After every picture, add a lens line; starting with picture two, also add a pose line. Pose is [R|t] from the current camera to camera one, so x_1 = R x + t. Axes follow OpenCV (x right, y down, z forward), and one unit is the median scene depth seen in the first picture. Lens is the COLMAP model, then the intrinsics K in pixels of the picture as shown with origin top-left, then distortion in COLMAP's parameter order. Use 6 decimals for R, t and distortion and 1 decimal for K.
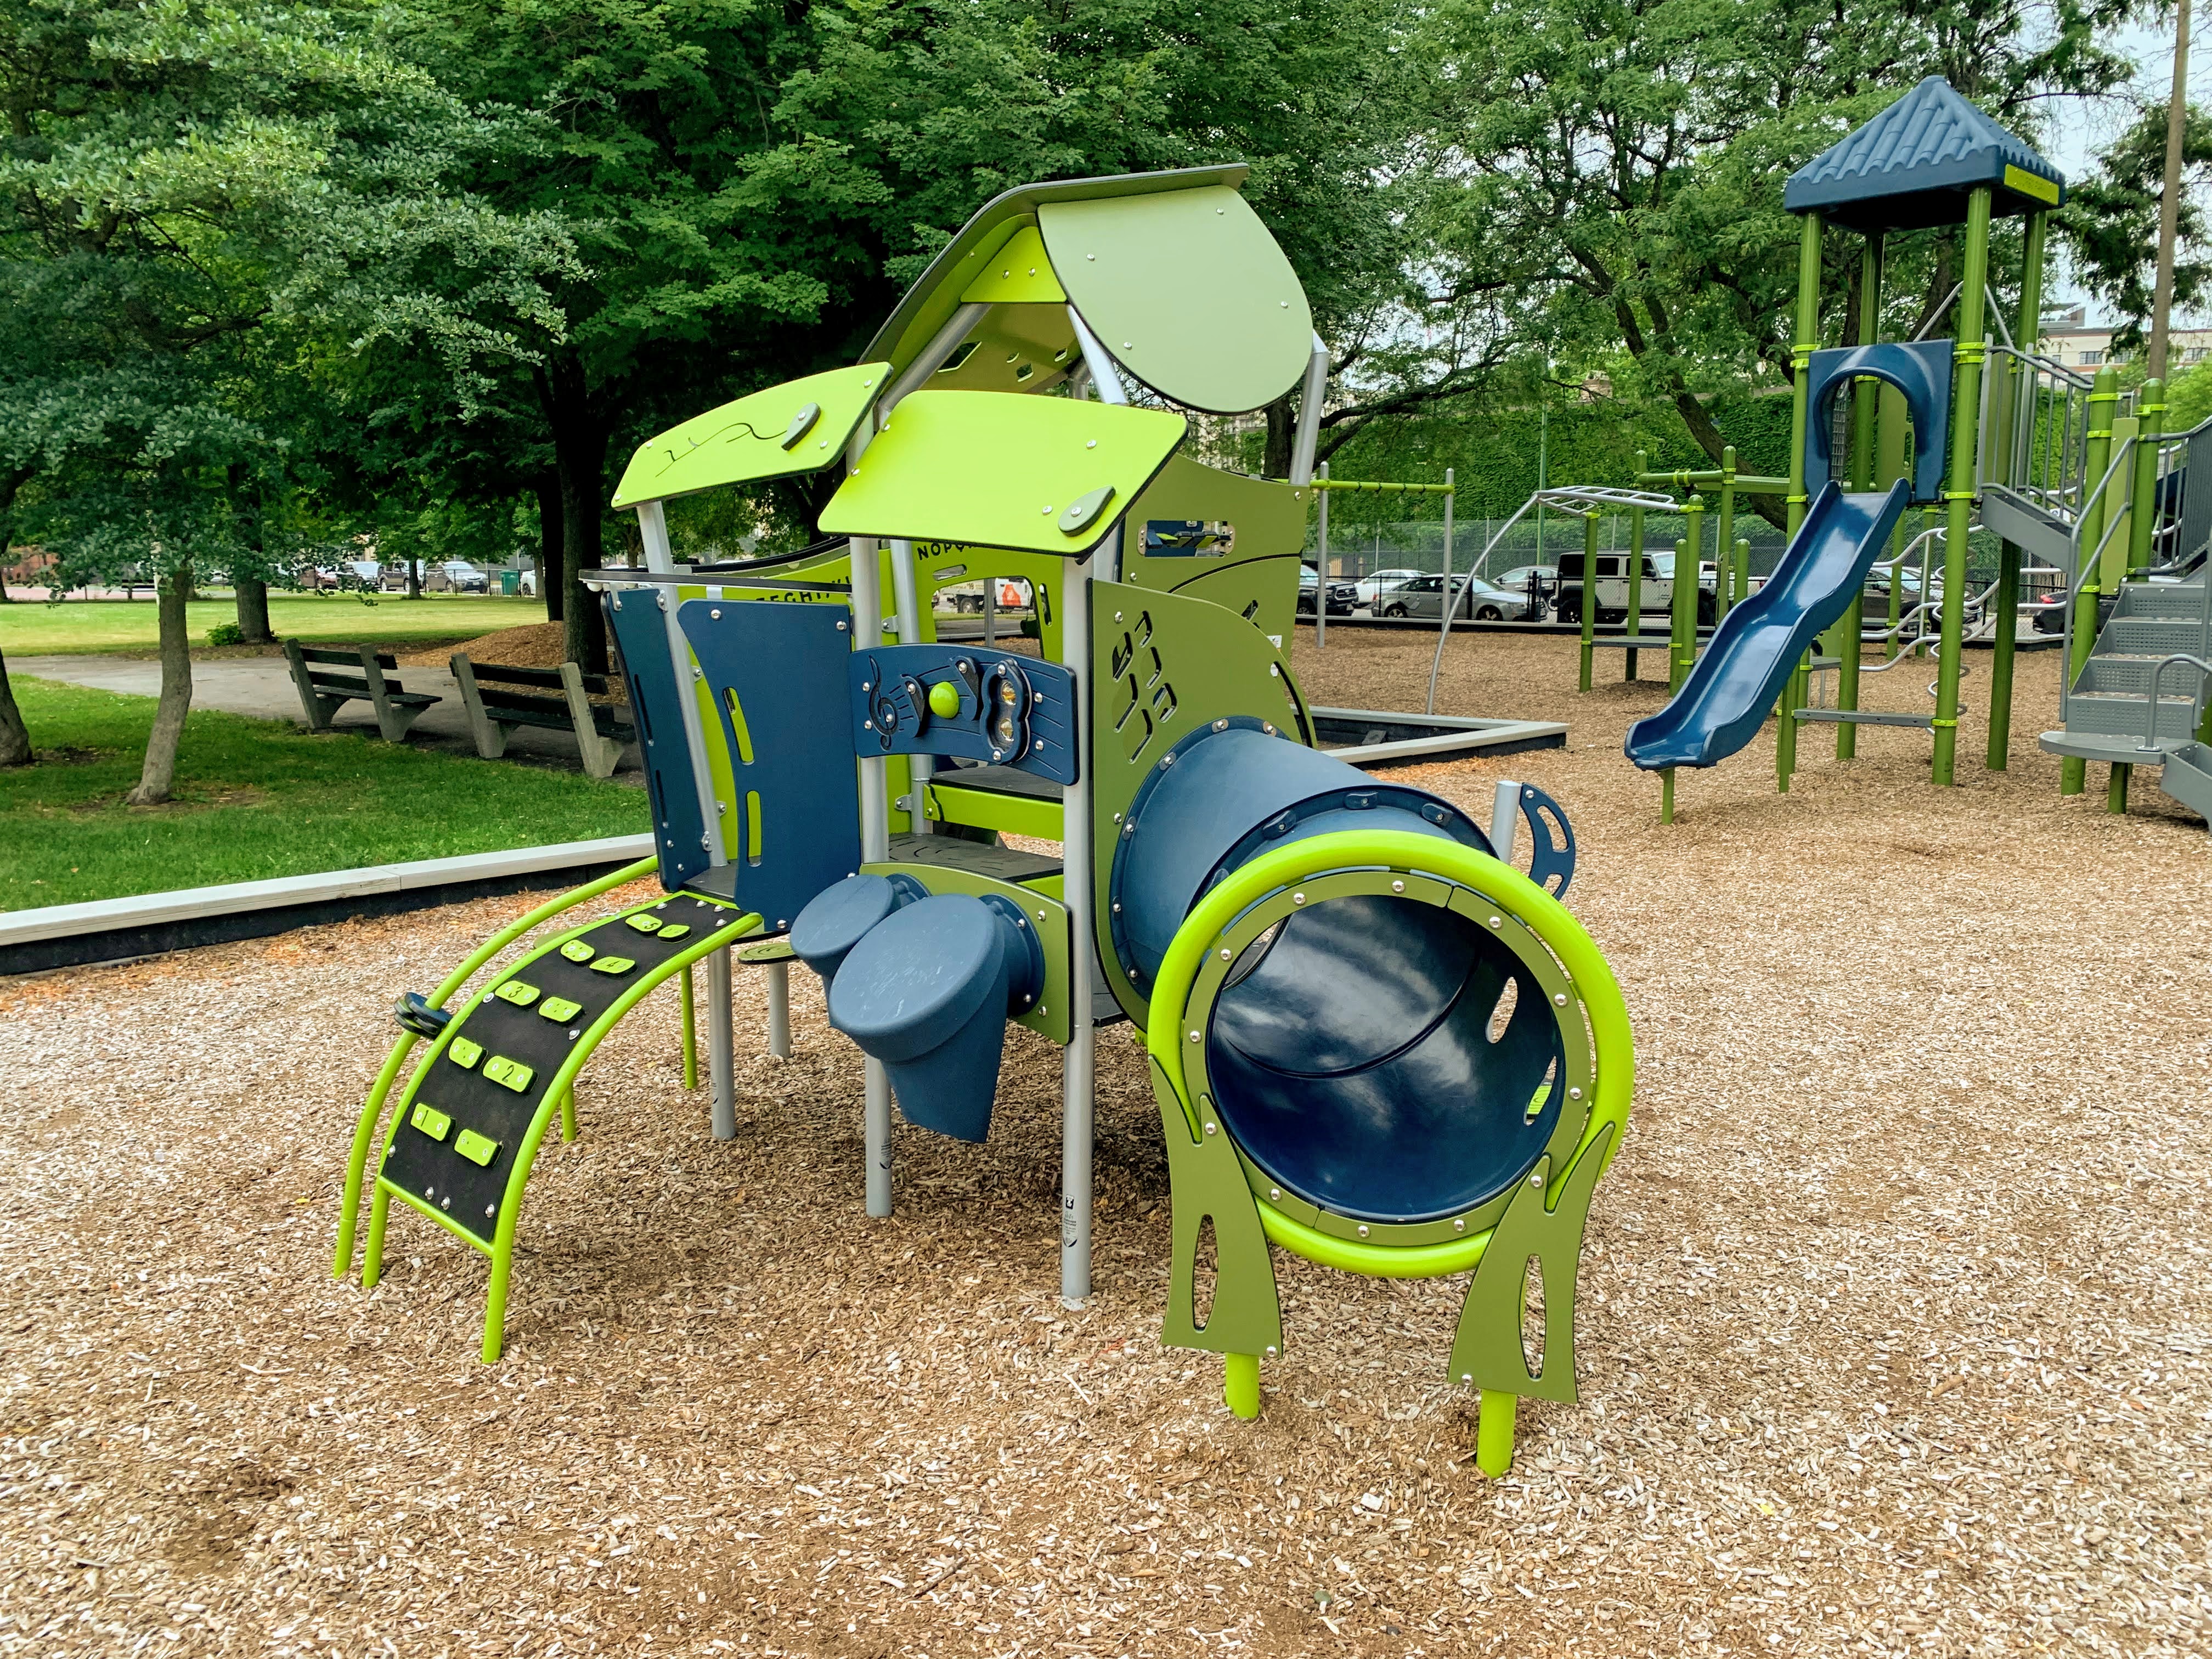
lens RADIAL K [[1691.0, 0, 1126.9], [0, 1691.0, 829.9], [0, 0, 1]] dist [-0.012362, -0.008600]
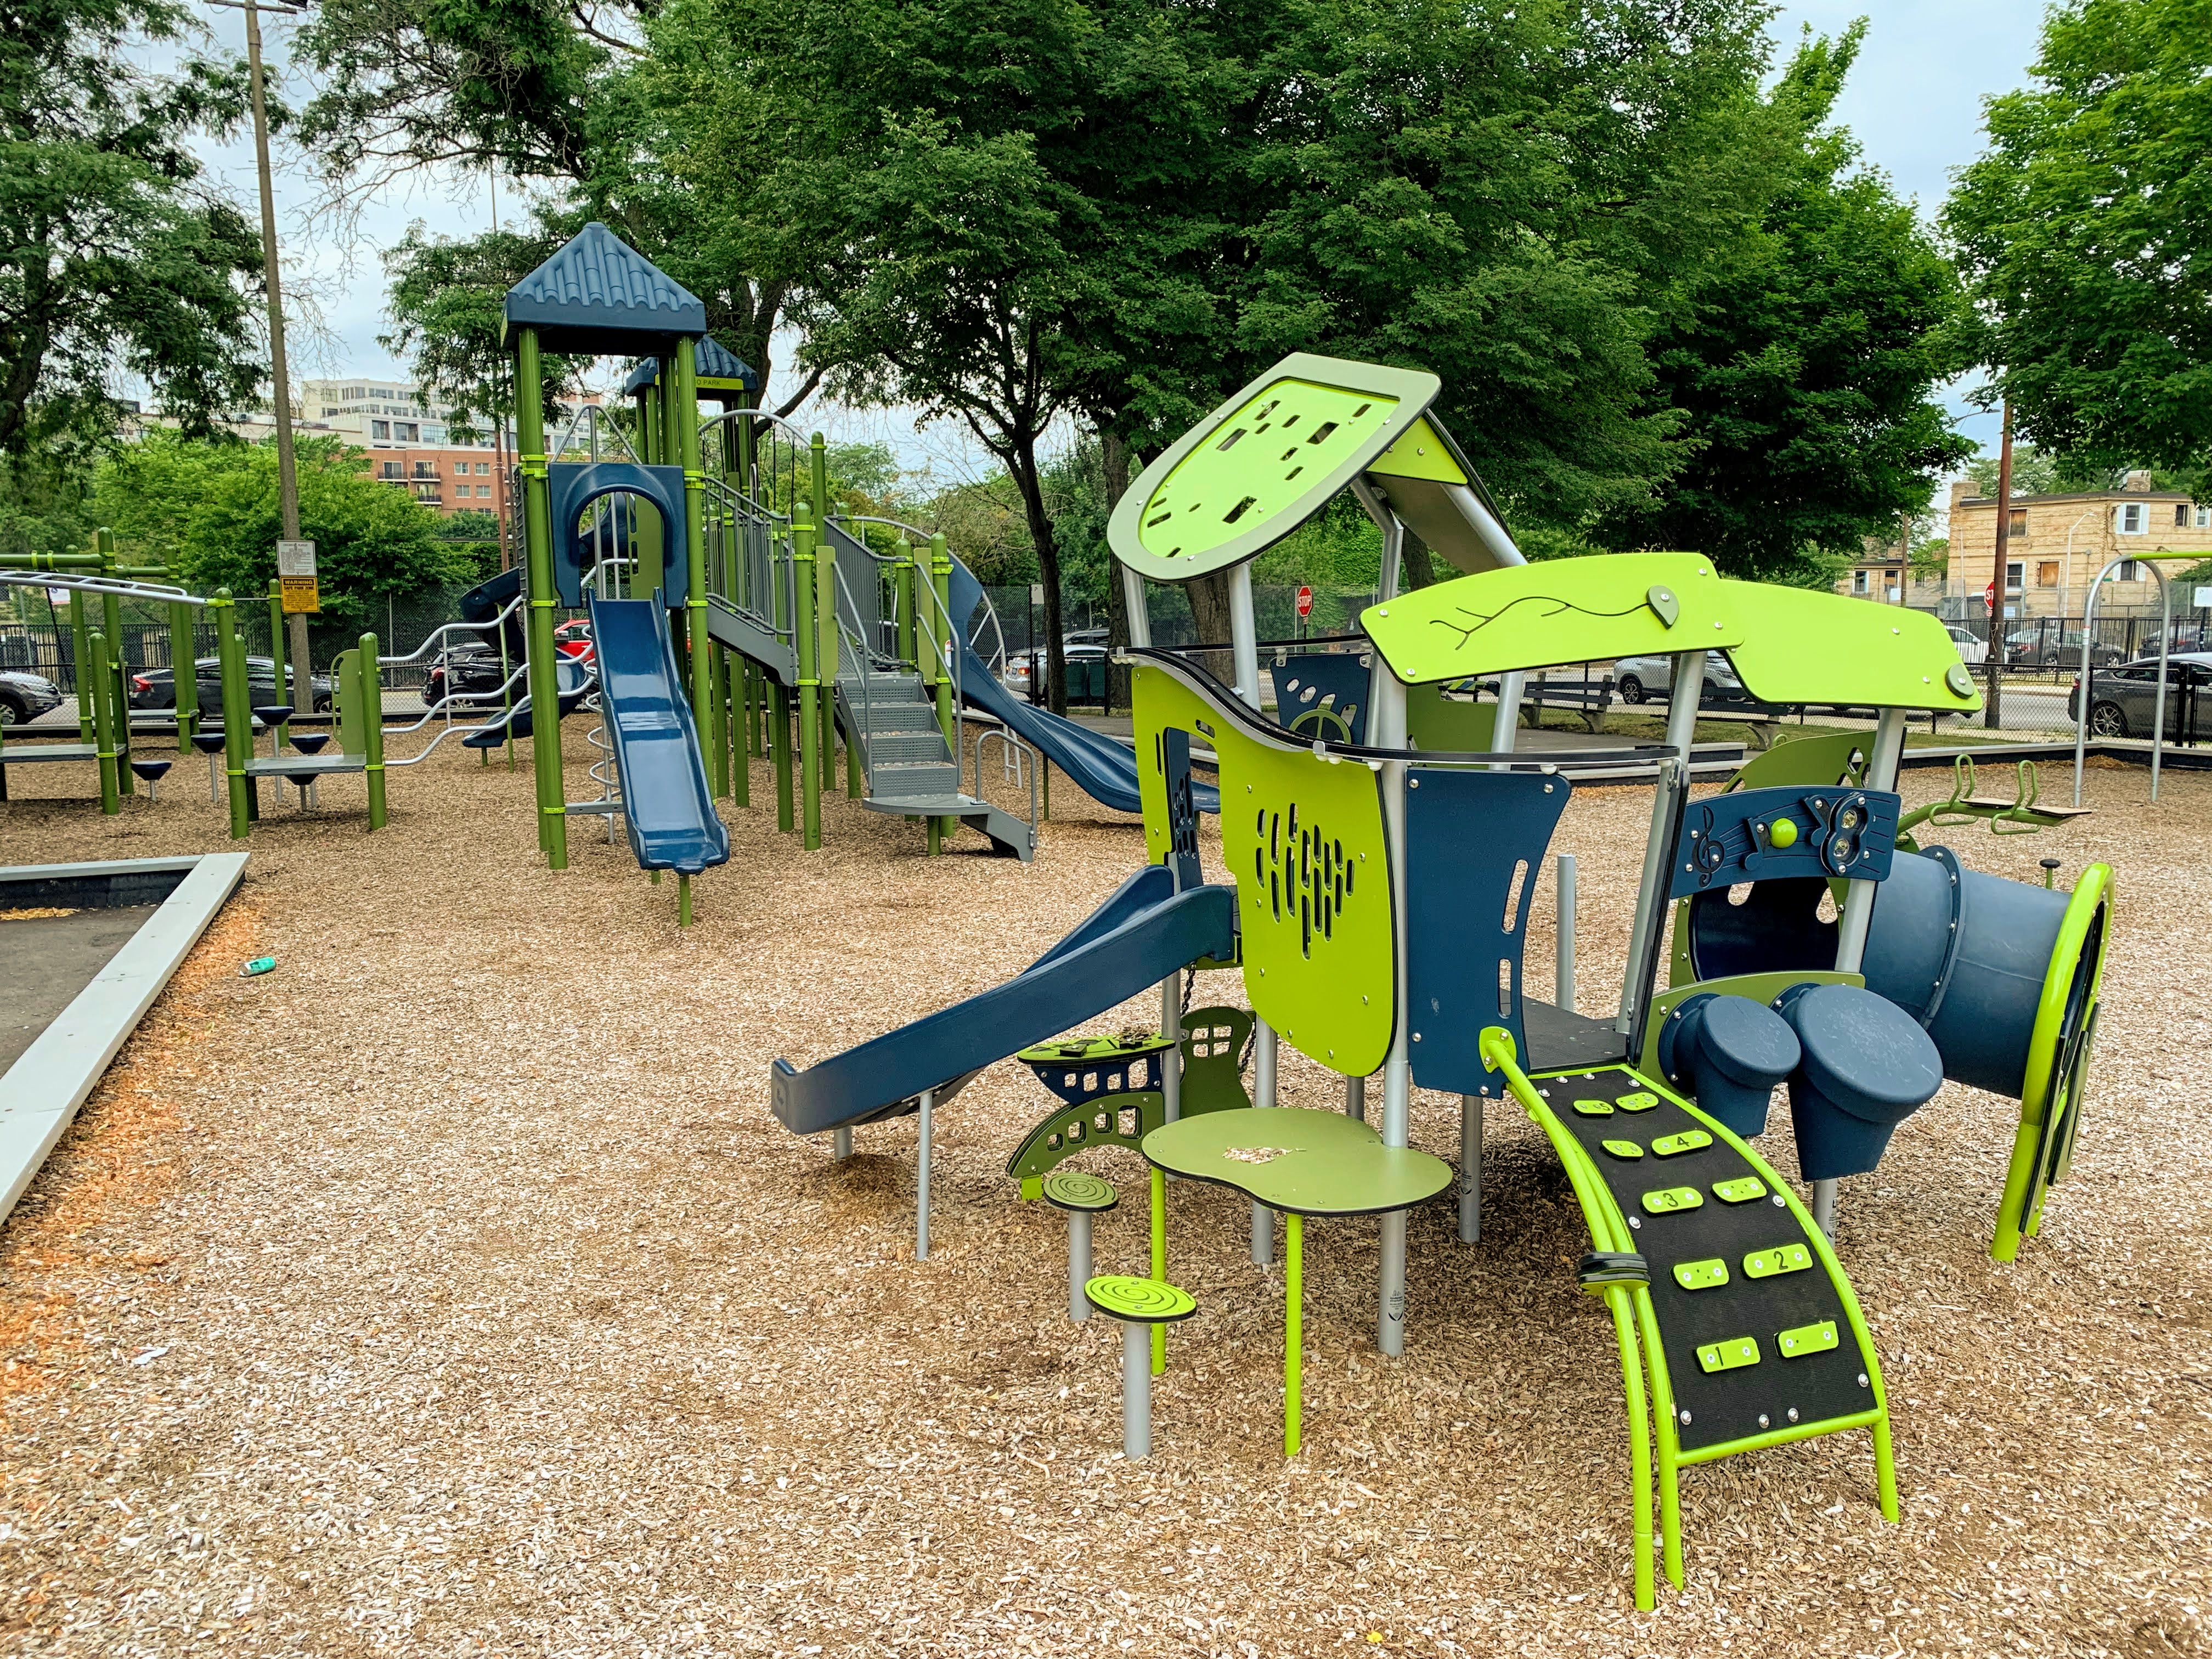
lens RADIAL K [[1691.0, 0, 1126.9], [0, 1691.0, 829.9], [0, 0, 1]] dist [-0.012362, -0.008600]
pose [[0.390457, -0.114780, 0.913438, -0.290283], [0.151770, 0.986647, 0.059104, -0.046442], [-0.908025, 0.115555, 0.402664, 0.191792]]
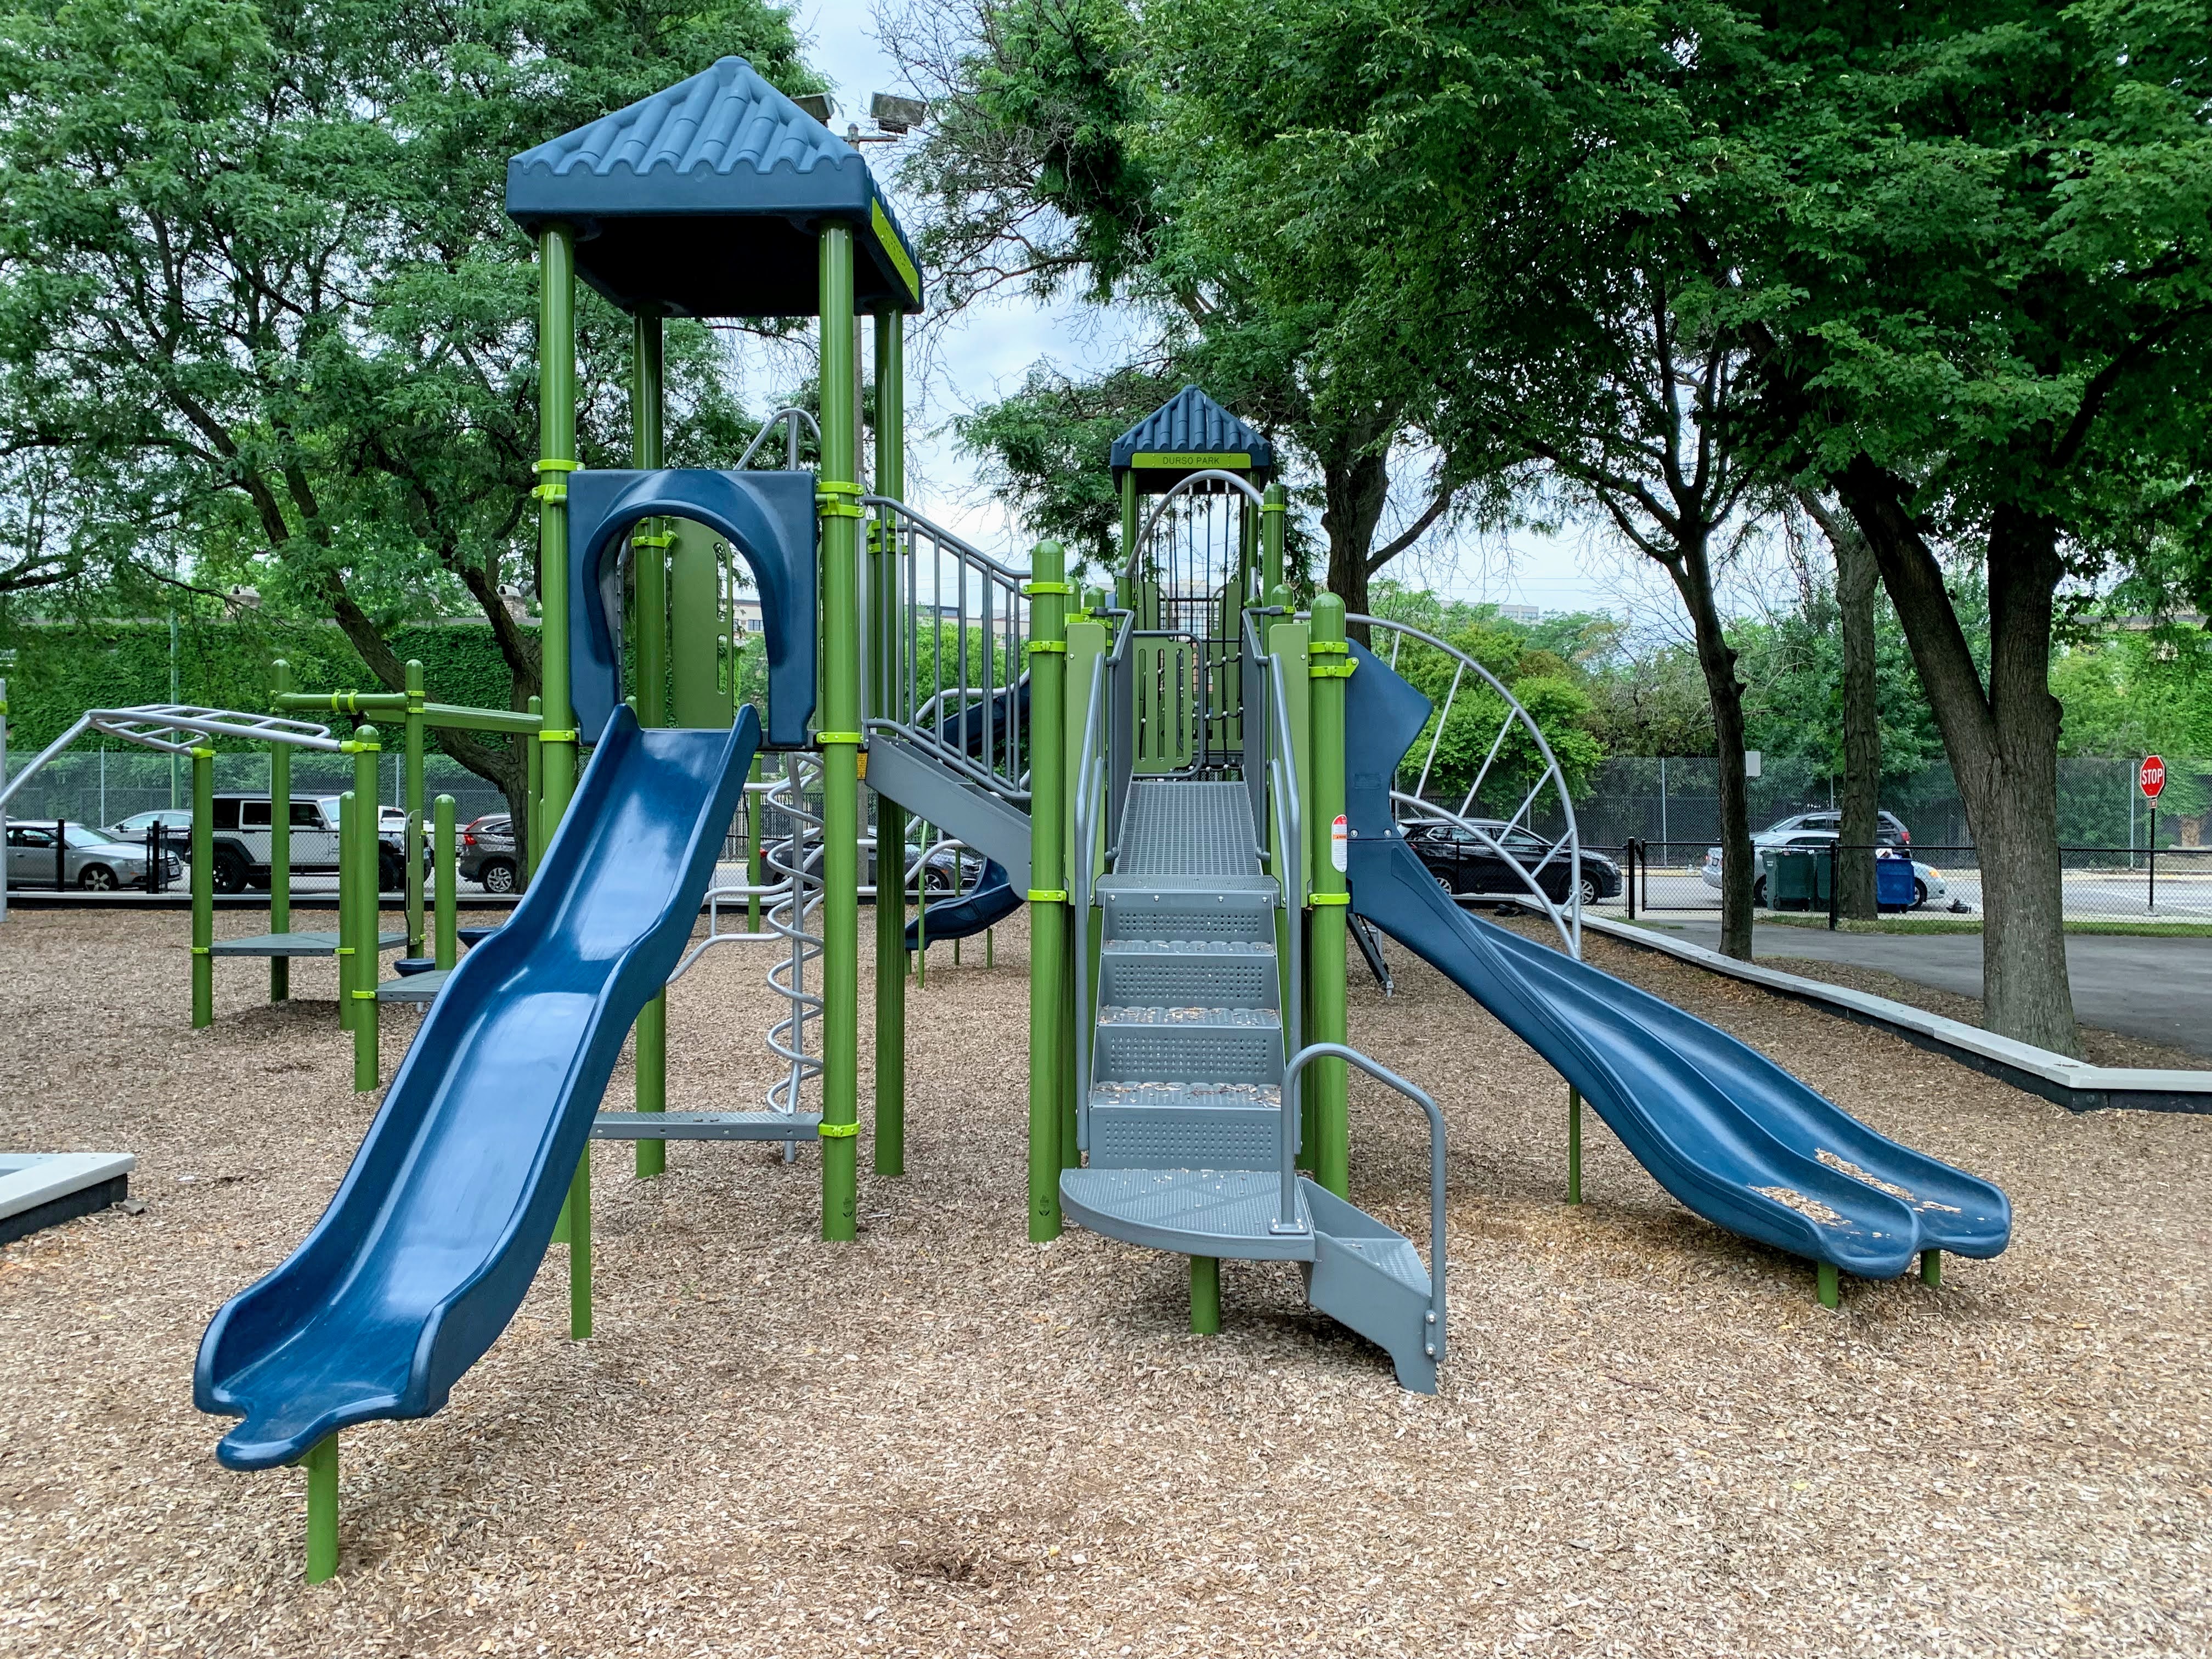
lens RADIAL K [[1686.6, 0, 1091.1], [0, 1686.6, 825.3], [0, 0, 1]] dist [0.007208, -0.004798]
pose [[0.749902, -0.003912, 0.661537, 0.113680], [0.097247, 0.989771, -0.104383, -0.064480], [-0.654362, 0.142610, 0.742612, 0.333702]]
